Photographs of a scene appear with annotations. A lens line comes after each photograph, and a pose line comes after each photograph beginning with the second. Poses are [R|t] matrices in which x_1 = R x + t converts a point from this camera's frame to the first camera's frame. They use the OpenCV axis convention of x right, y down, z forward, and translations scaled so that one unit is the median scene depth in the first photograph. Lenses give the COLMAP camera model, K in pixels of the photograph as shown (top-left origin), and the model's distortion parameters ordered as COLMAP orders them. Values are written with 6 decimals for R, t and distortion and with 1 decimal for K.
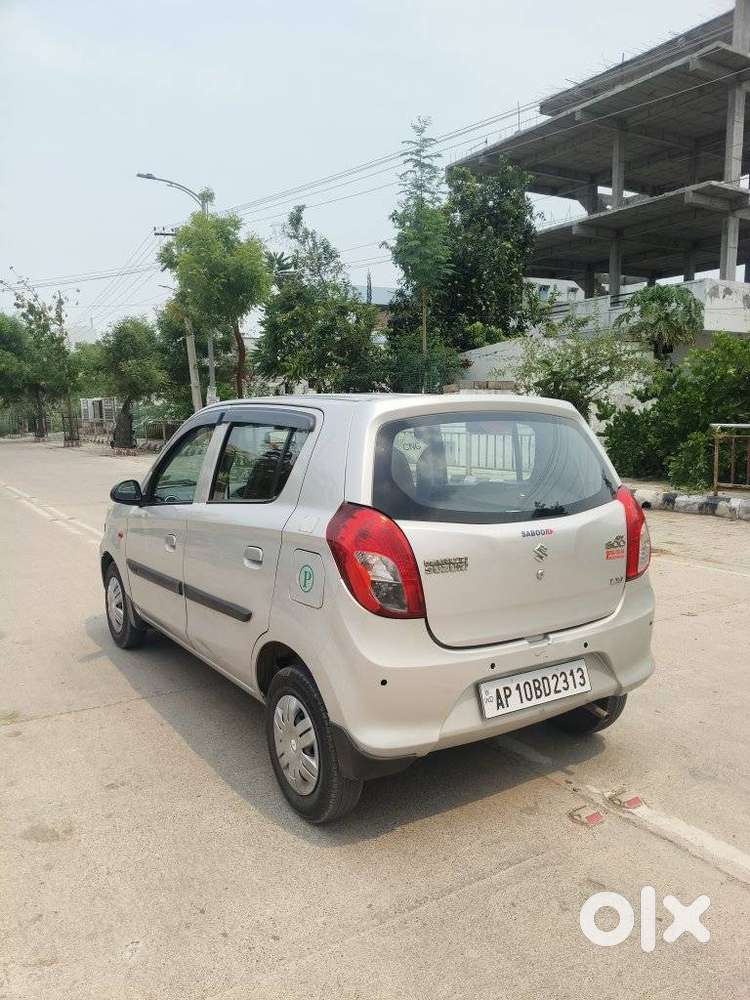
lens RADIAL K [[762.9, 0, 374.4], [0, 762.9, 476.5], [0, 0, 1]] dist [0.034543, -0.079085]
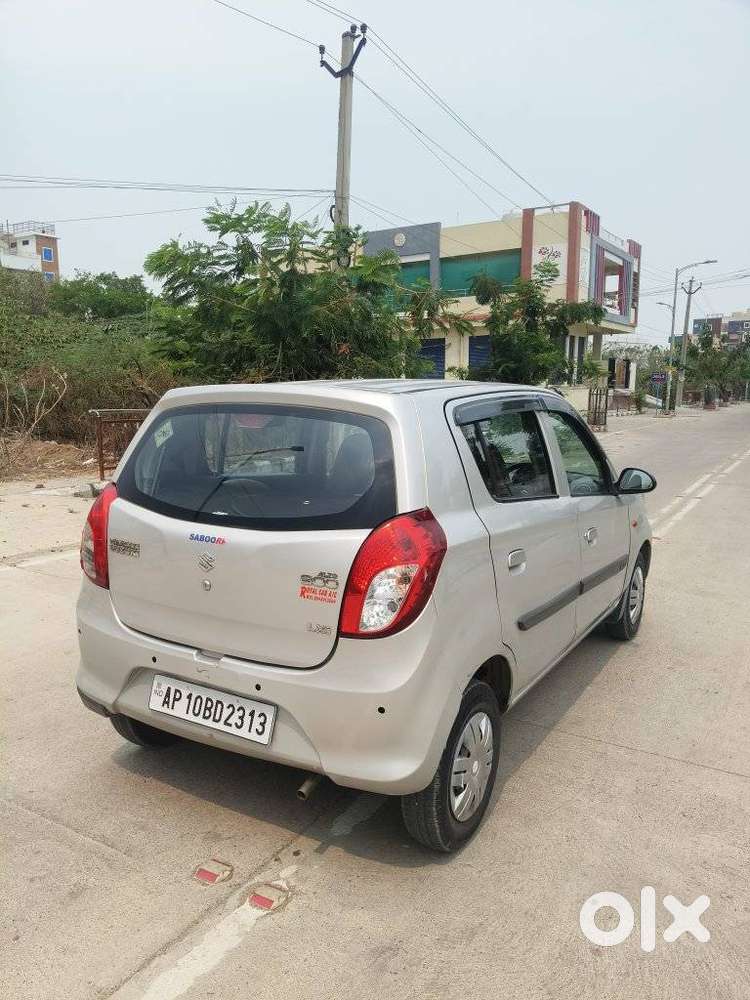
lens RADIAL K [[762.9, 0, 365.4], [0, 762.9, 459.1], [0, 0, 1]] dist [0.034543, -0.079085]
pose [[0.455109, 0.098290, -0.884994, 1.045070], [-0.081549, 0.994313, 0.068494, -0.093955], [0.886694, 0.040998, 0.460536, 0.711069]]
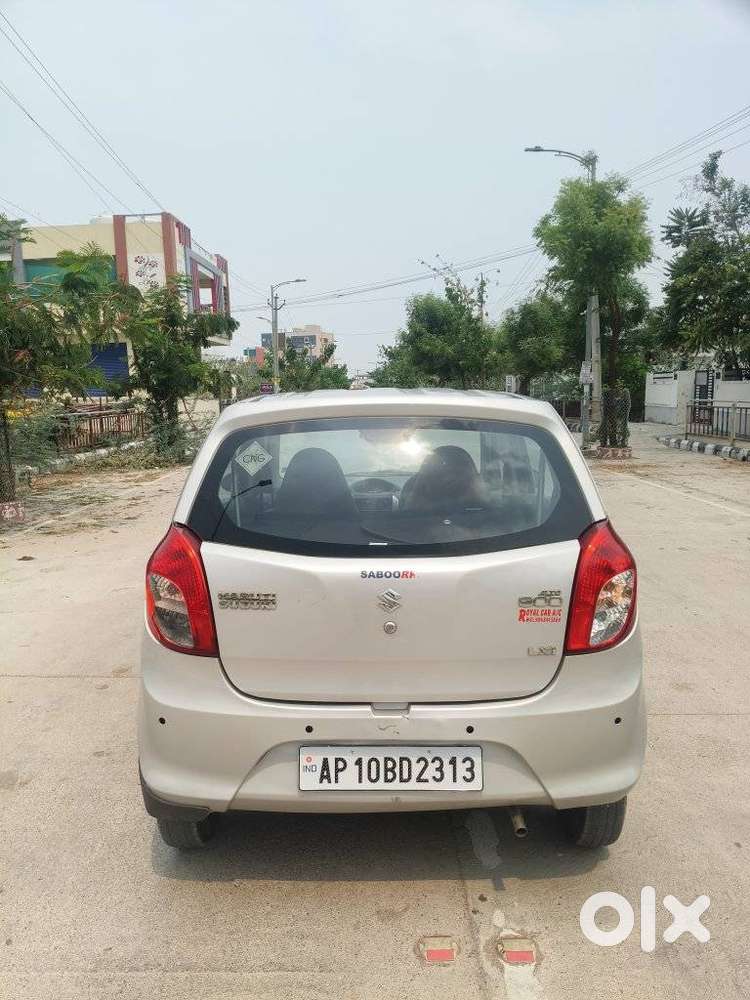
lens RADIAL K [[762.9, 0, 361.3], [0, 762.9, 481.1], [0, 0, 1]] dist [0.034543, -0.079085]
pose [[0.835766, 0.059220, -0.545883, 0.583476], [-0.037553, 0.998004, 0.050773, -0.057233], [0.547800, -0.021934, 0.836321, 0.320272]]
